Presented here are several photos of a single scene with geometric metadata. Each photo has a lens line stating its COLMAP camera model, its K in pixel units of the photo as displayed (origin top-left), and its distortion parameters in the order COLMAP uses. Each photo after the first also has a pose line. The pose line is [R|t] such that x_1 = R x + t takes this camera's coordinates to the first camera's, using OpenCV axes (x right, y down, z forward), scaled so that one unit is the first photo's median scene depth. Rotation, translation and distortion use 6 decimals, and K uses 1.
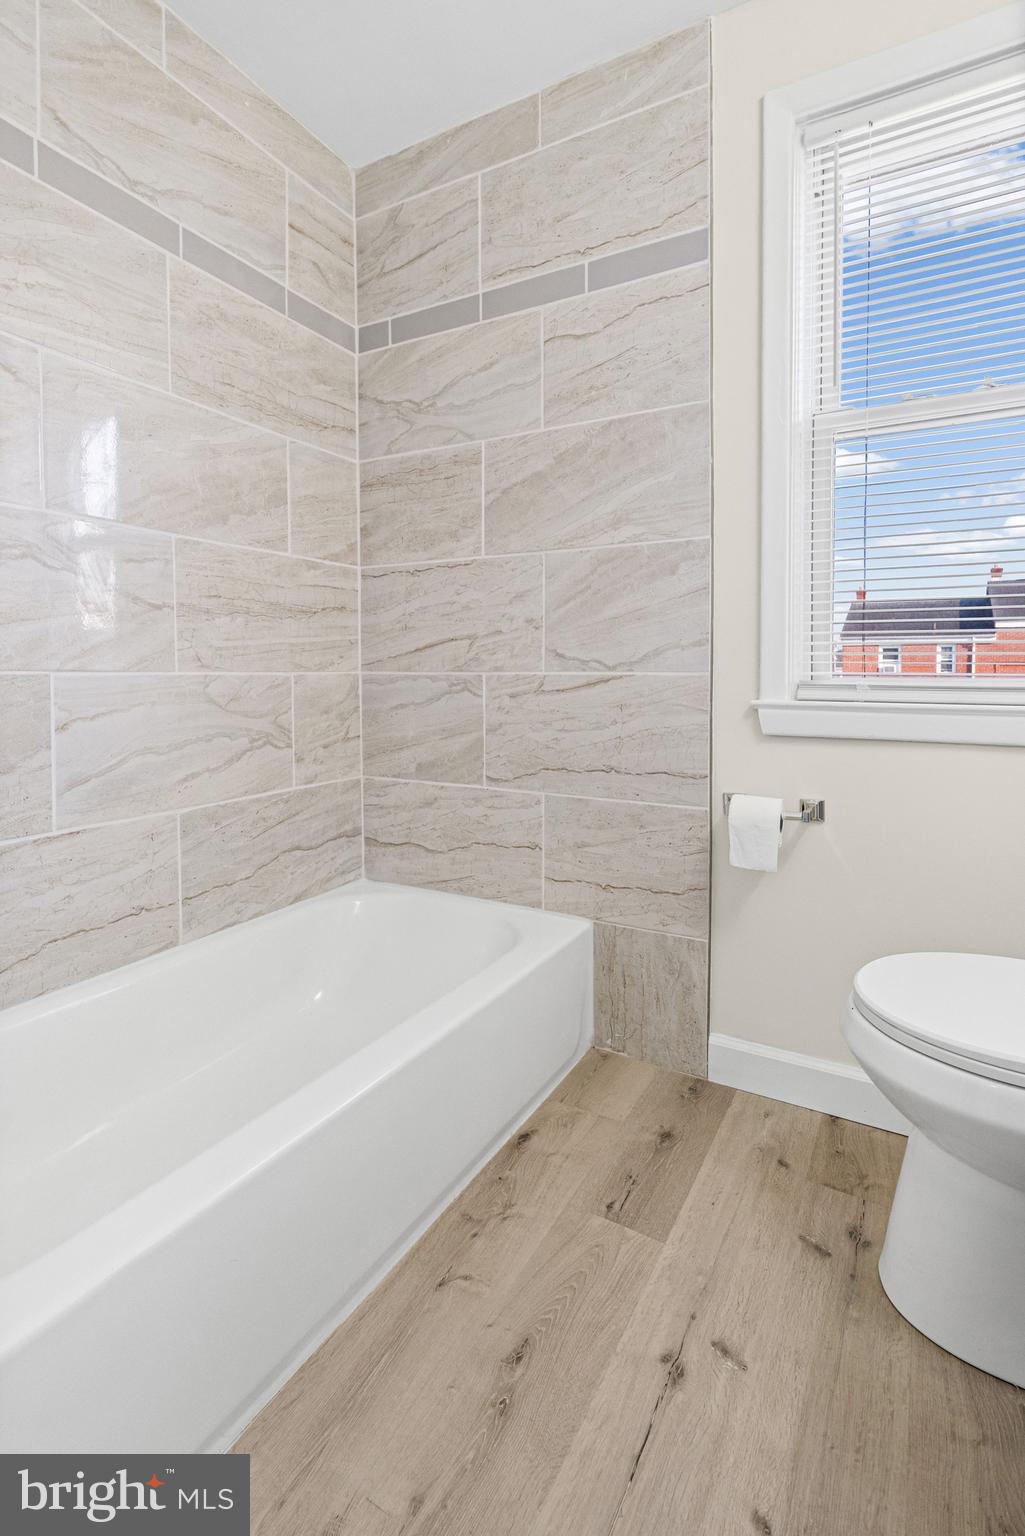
lens RADIAL K [[699.2, 0, 522.9], [0, 699.2, 717.0], [0, 0, 1]] dist [-0.011016, 0.001066]
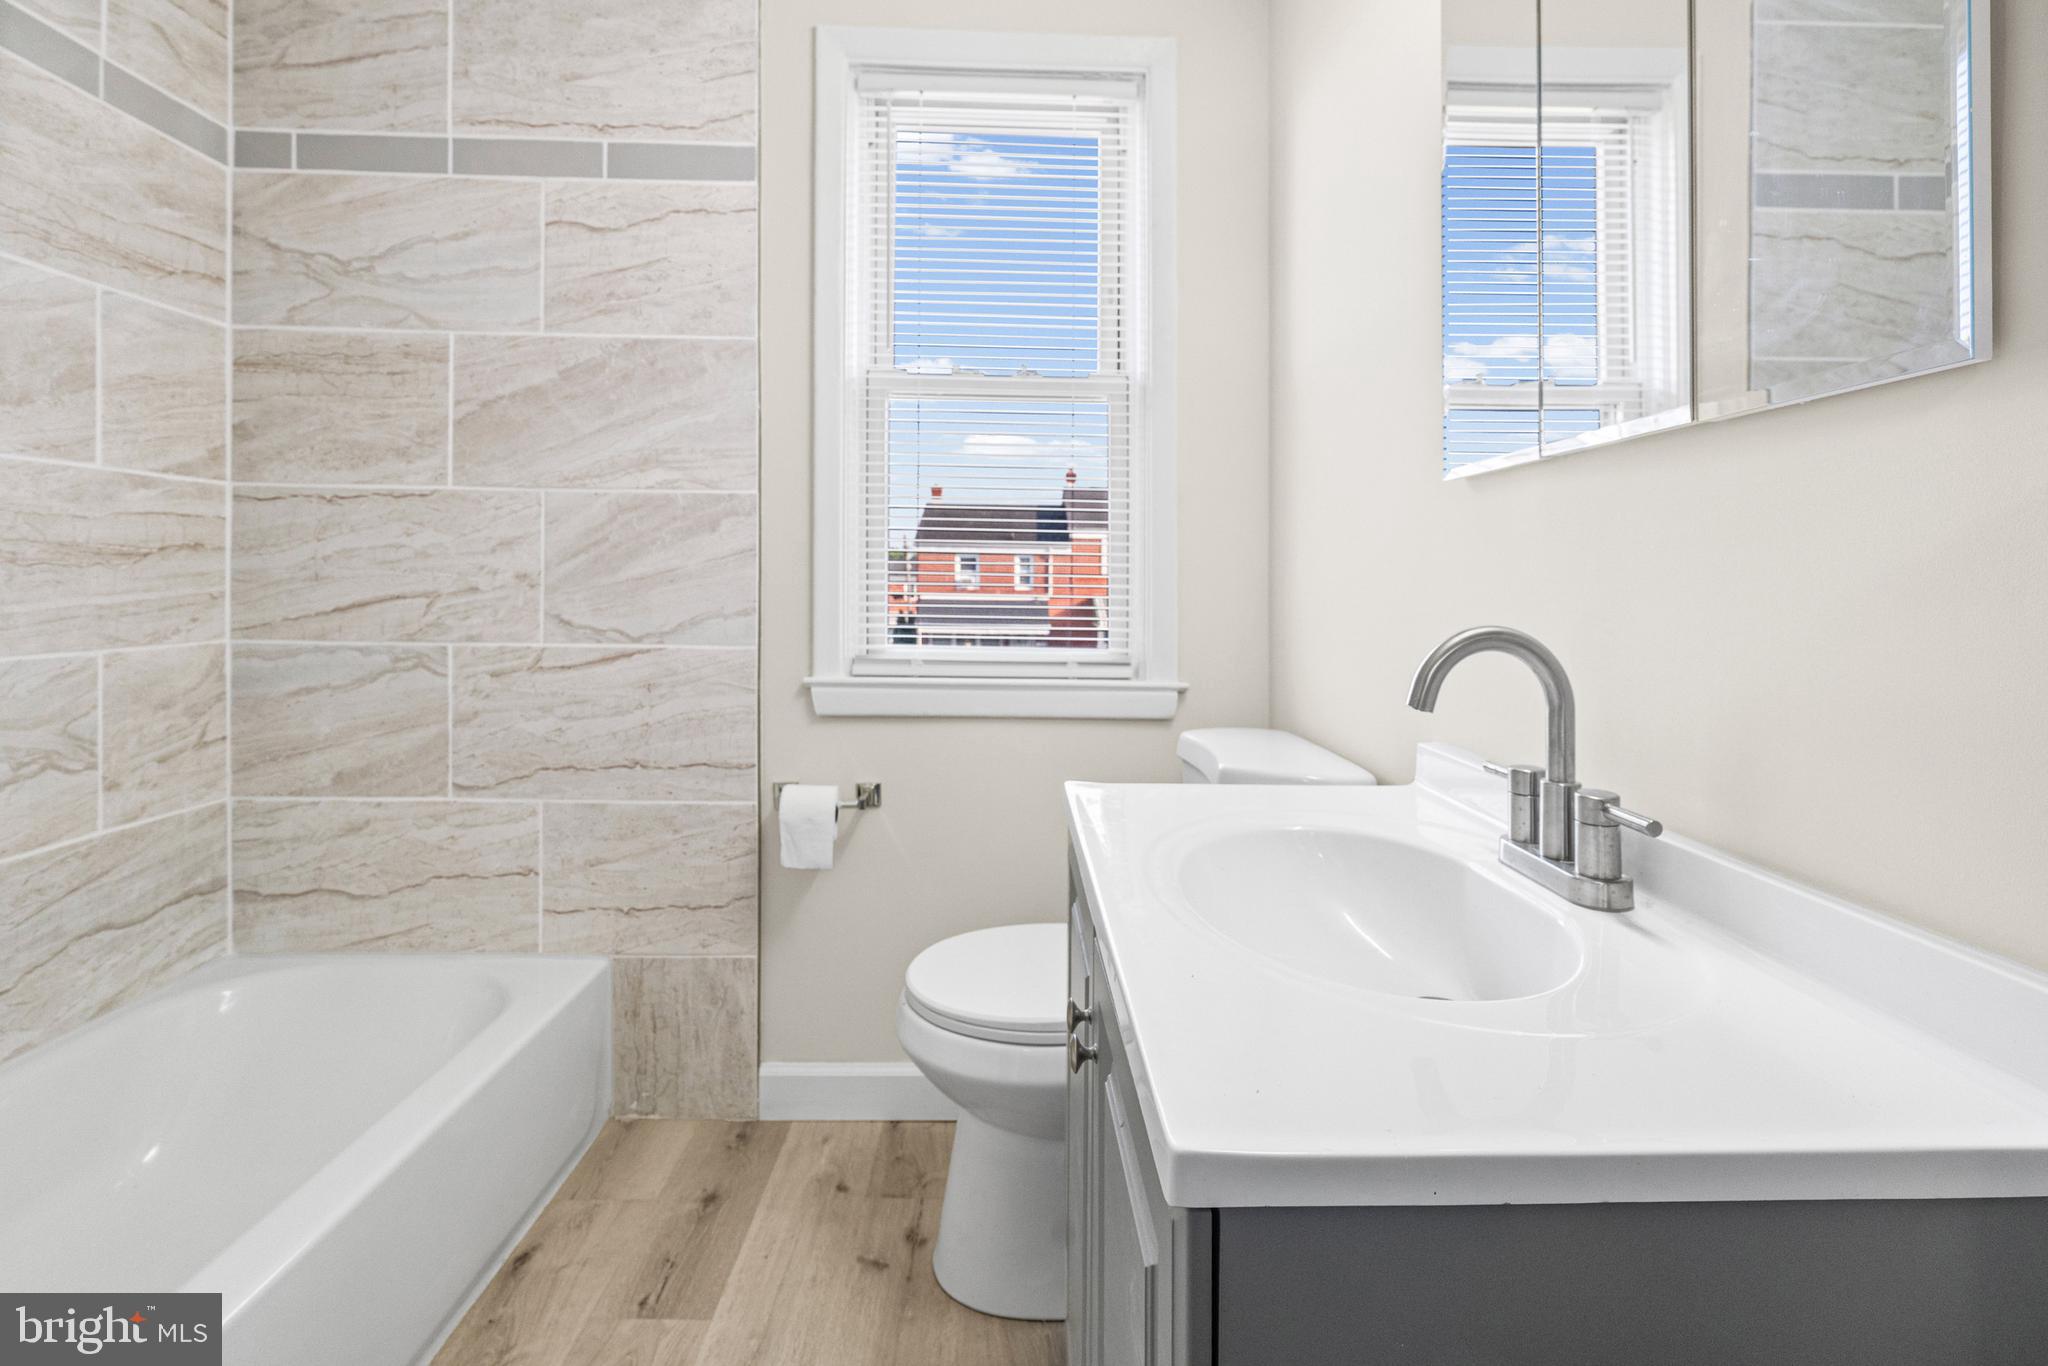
lens RADIAL K [[923.8, 0, 1023.5], [0, 923.8, 603.5], [0, 0, 1]] dist [-0.011765, 0.001540]
pose [[0.856518, 0.004946, 0.516093, -0.041073], [0.013314, 0.999410, -0.031674, -0.070841], [-0.515945, 0.034001, 0.855947, -0.152962]]
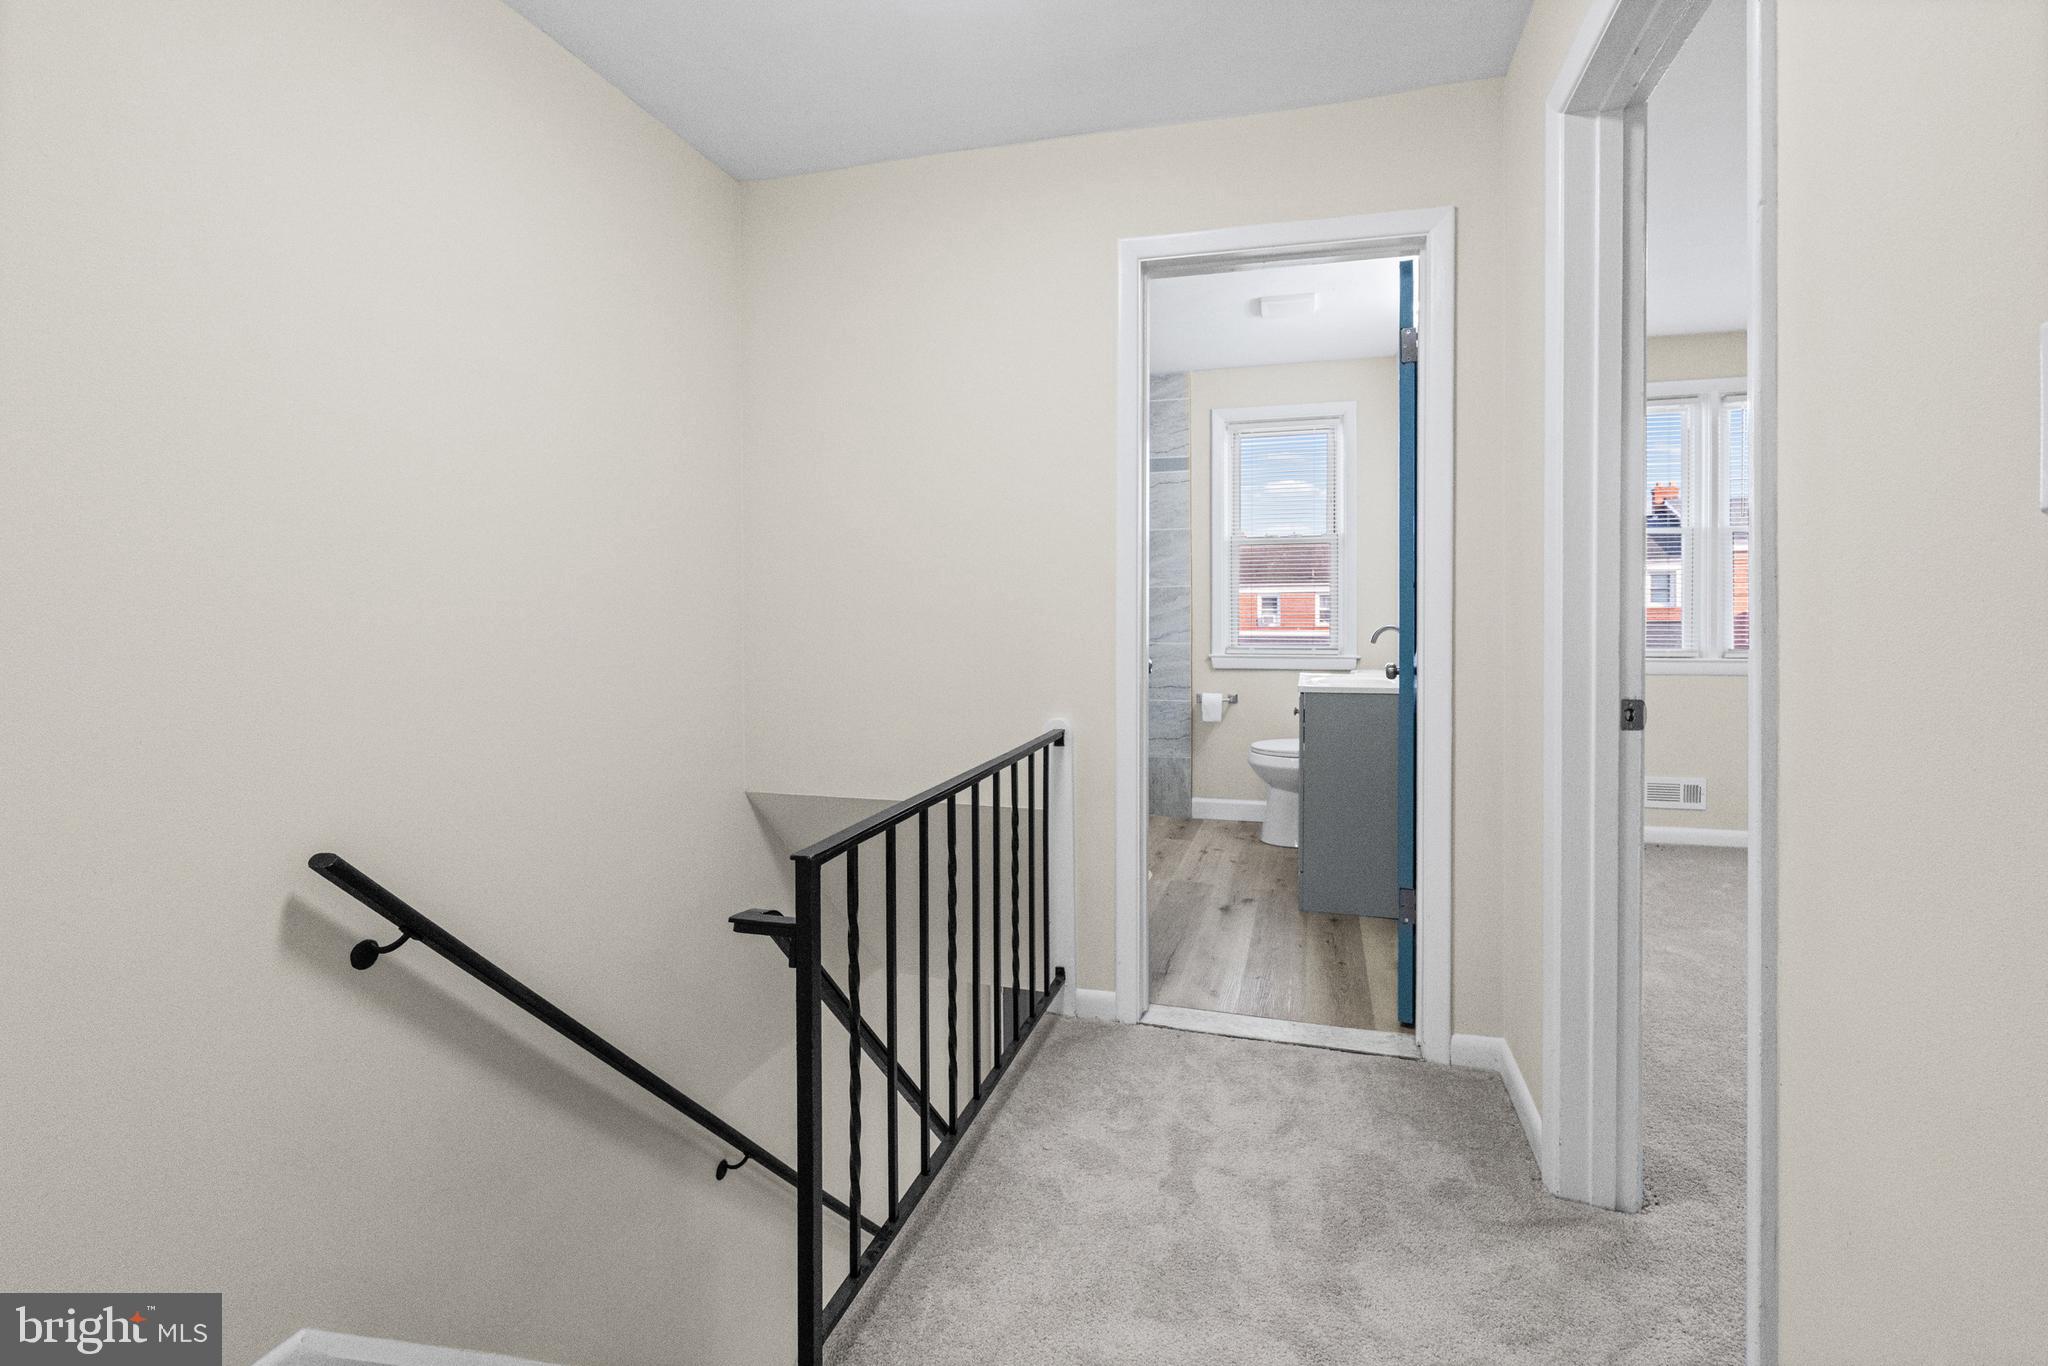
lens RADIAL K [[934.0, 0, 1013.8], [0, 934.0, 651.5], [0, 0, 1]] dist [-0.007895, 0.000485]
pose [[0.976836, -0.000394, 0.213990, -0.921678], [0.005976, 0.999658, -0.025441, 0.038013], [-0.213907, 0.026130, 0.976504, -1.814357]]
